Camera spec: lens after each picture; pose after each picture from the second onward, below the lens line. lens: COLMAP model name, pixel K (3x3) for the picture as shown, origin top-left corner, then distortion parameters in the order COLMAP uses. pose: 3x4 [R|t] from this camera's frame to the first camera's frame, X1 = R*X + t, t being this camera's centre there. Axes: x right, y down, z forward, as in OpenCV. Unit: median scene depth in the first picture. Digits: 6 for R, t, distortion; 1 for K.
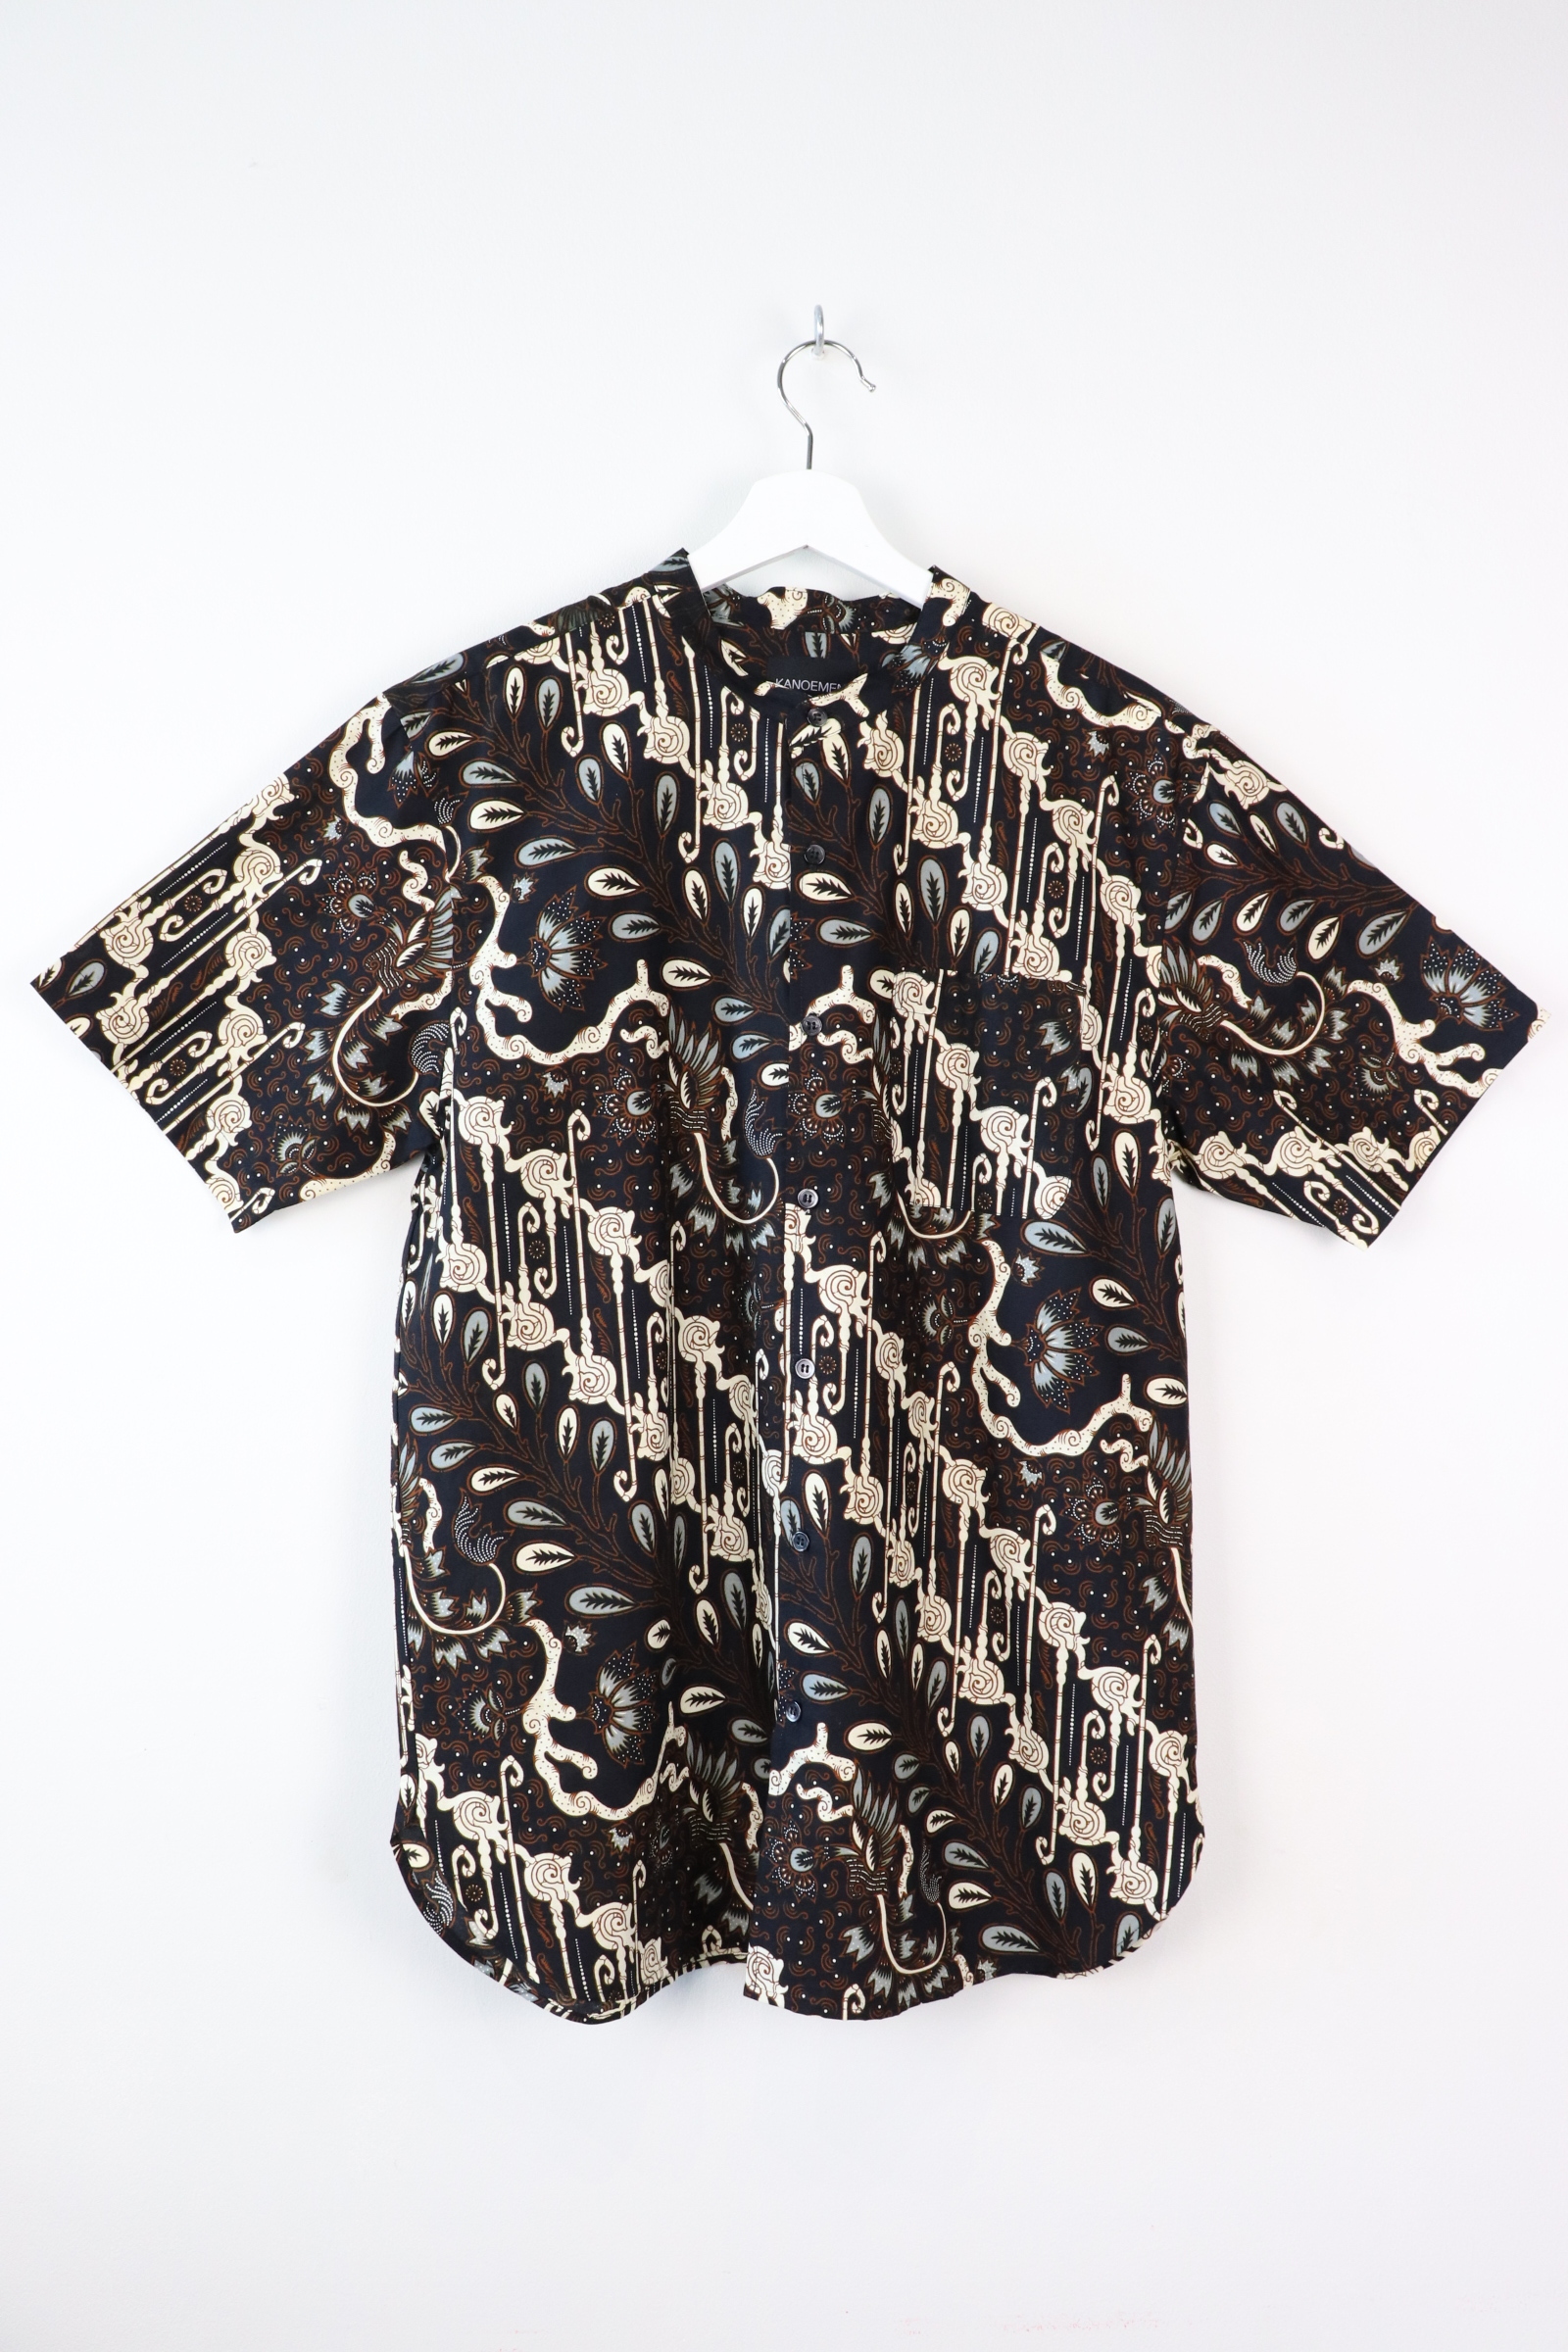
lens RADIAL K [[1951.4, 0, 784.0], [0, 1951.4, 1176.0], [0, 0, 1]] dist [-0.202520, 0.170004]
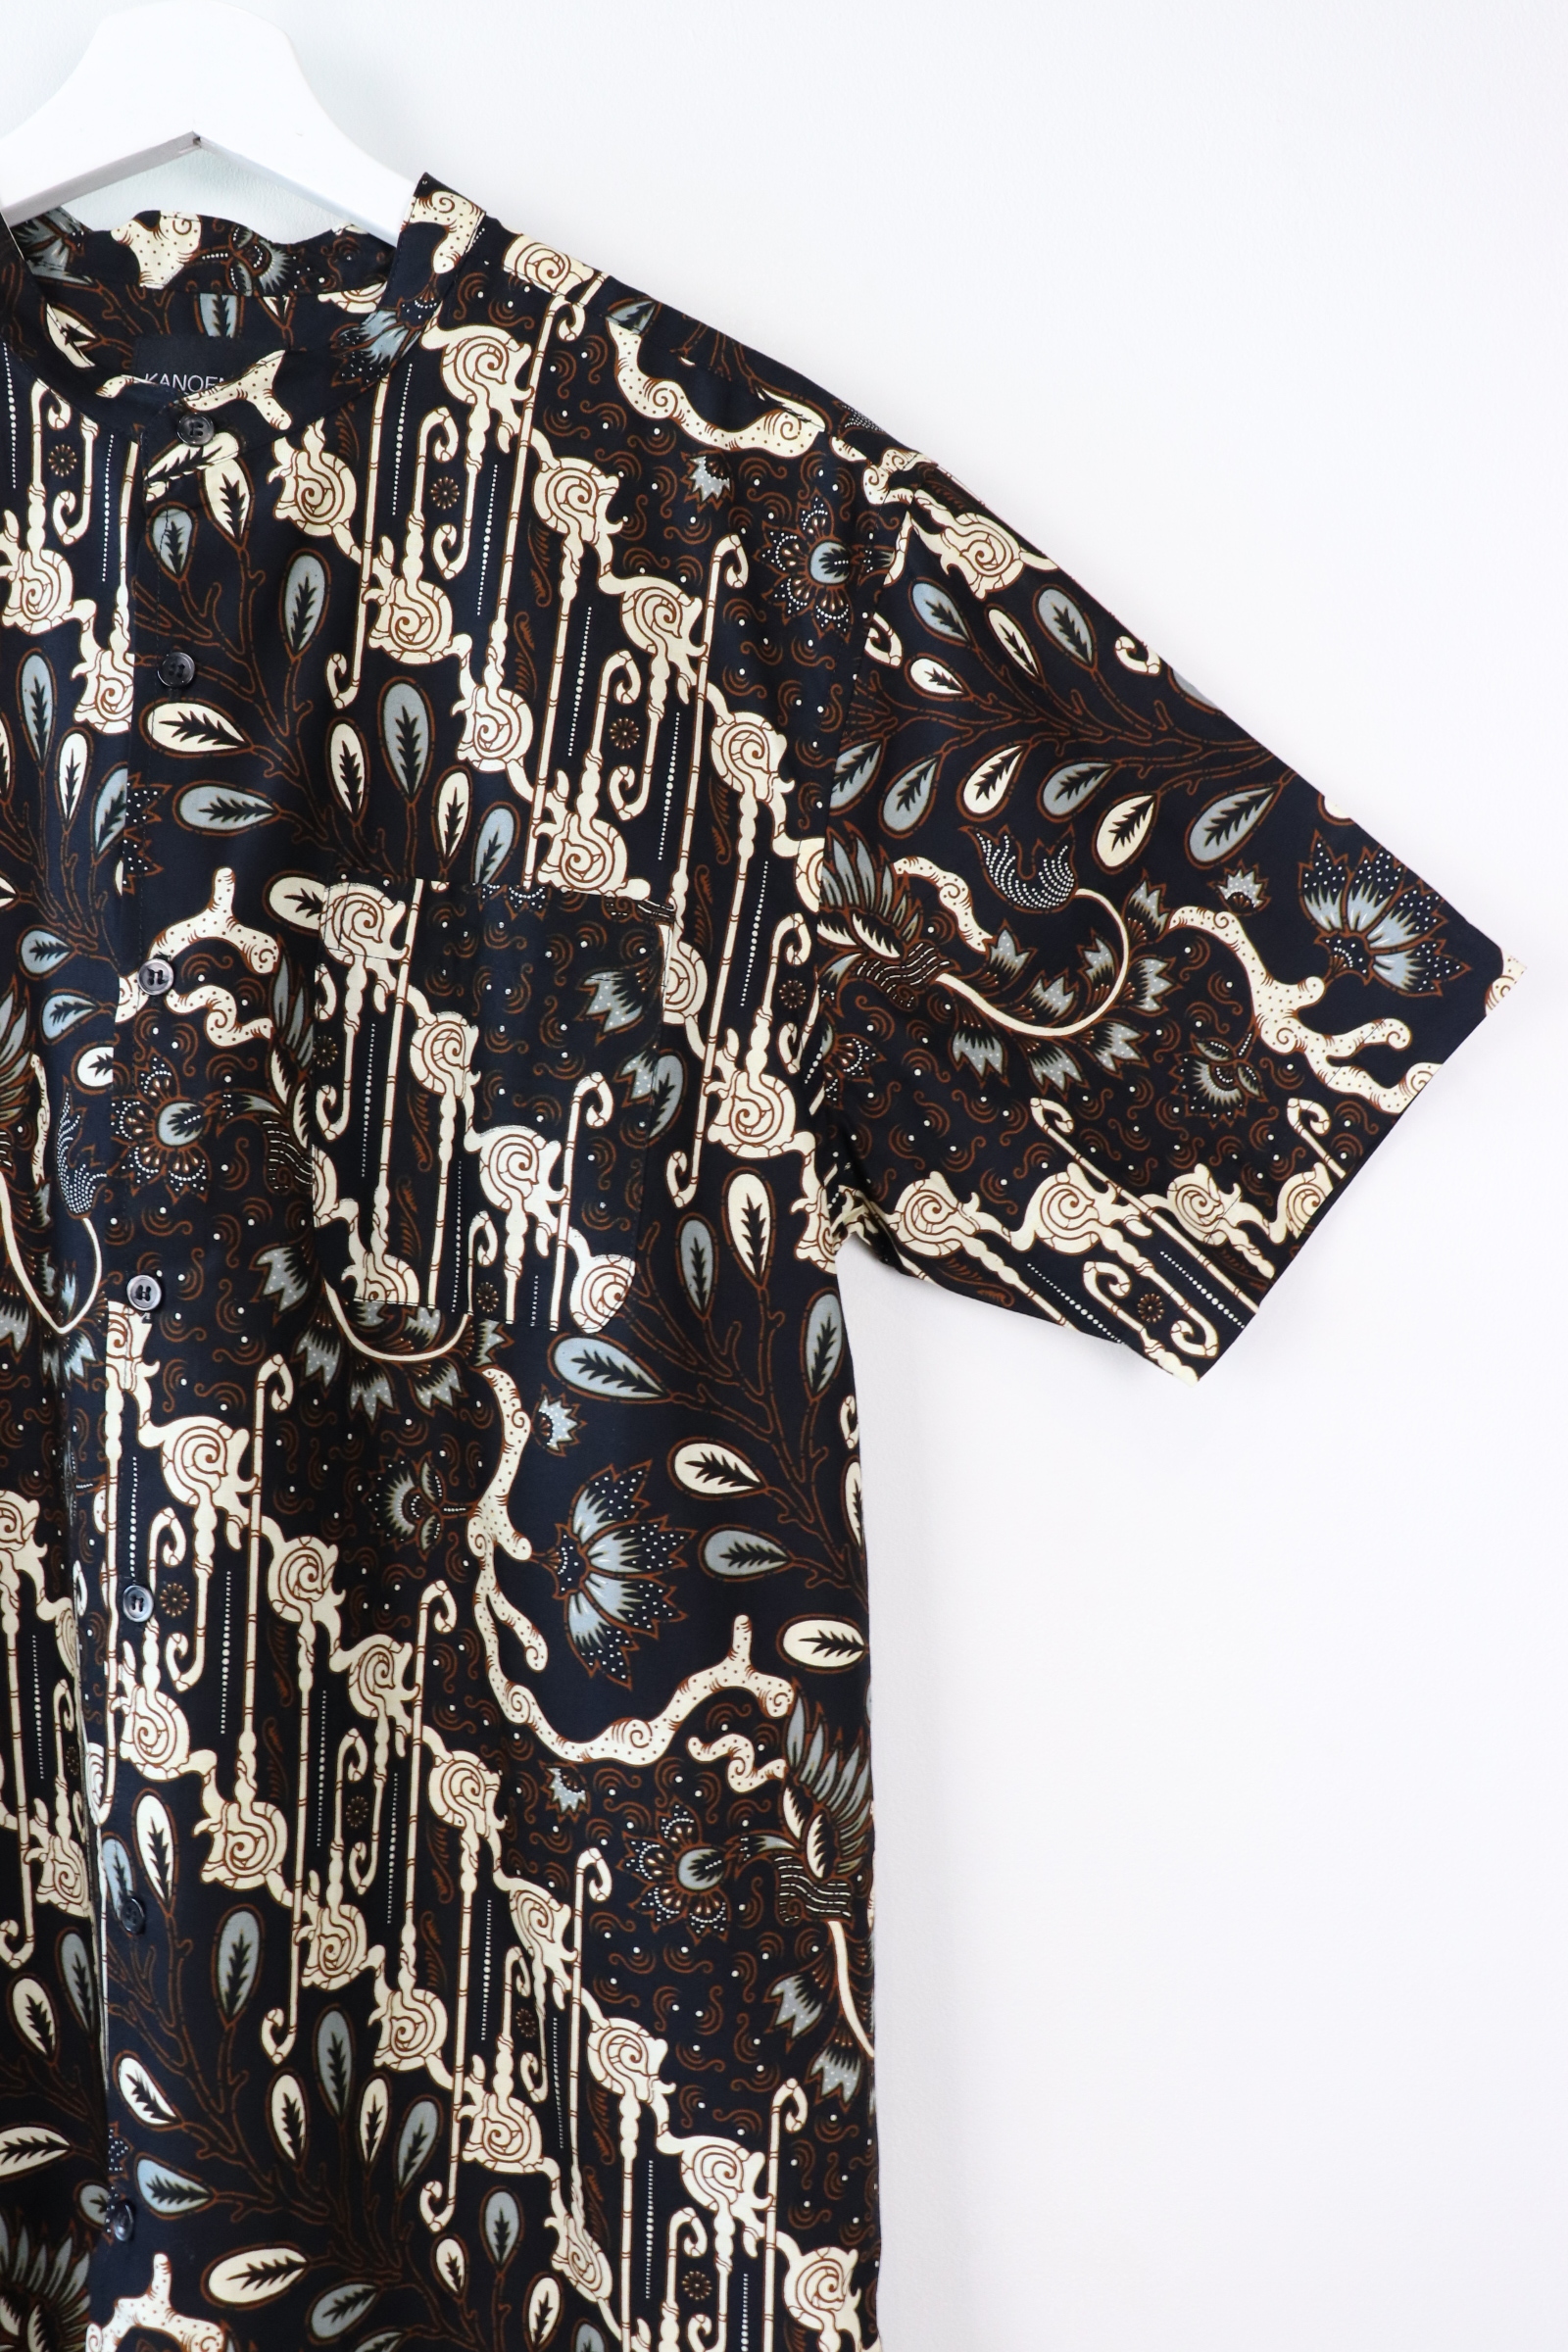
lens RADIAL K [[1951.4, 0, 784.0], [0, 1951.4, 1176.0], [0, 0, 1]] dist [-0.202520, 0.170004]
pose [[0.999733, 0.005776, 0.022393, 0.174297], [-0.005595, 0.999951, -0.008127, -0.017429], [-0.022439, 0.008000, 0.999716, 0.448334]]
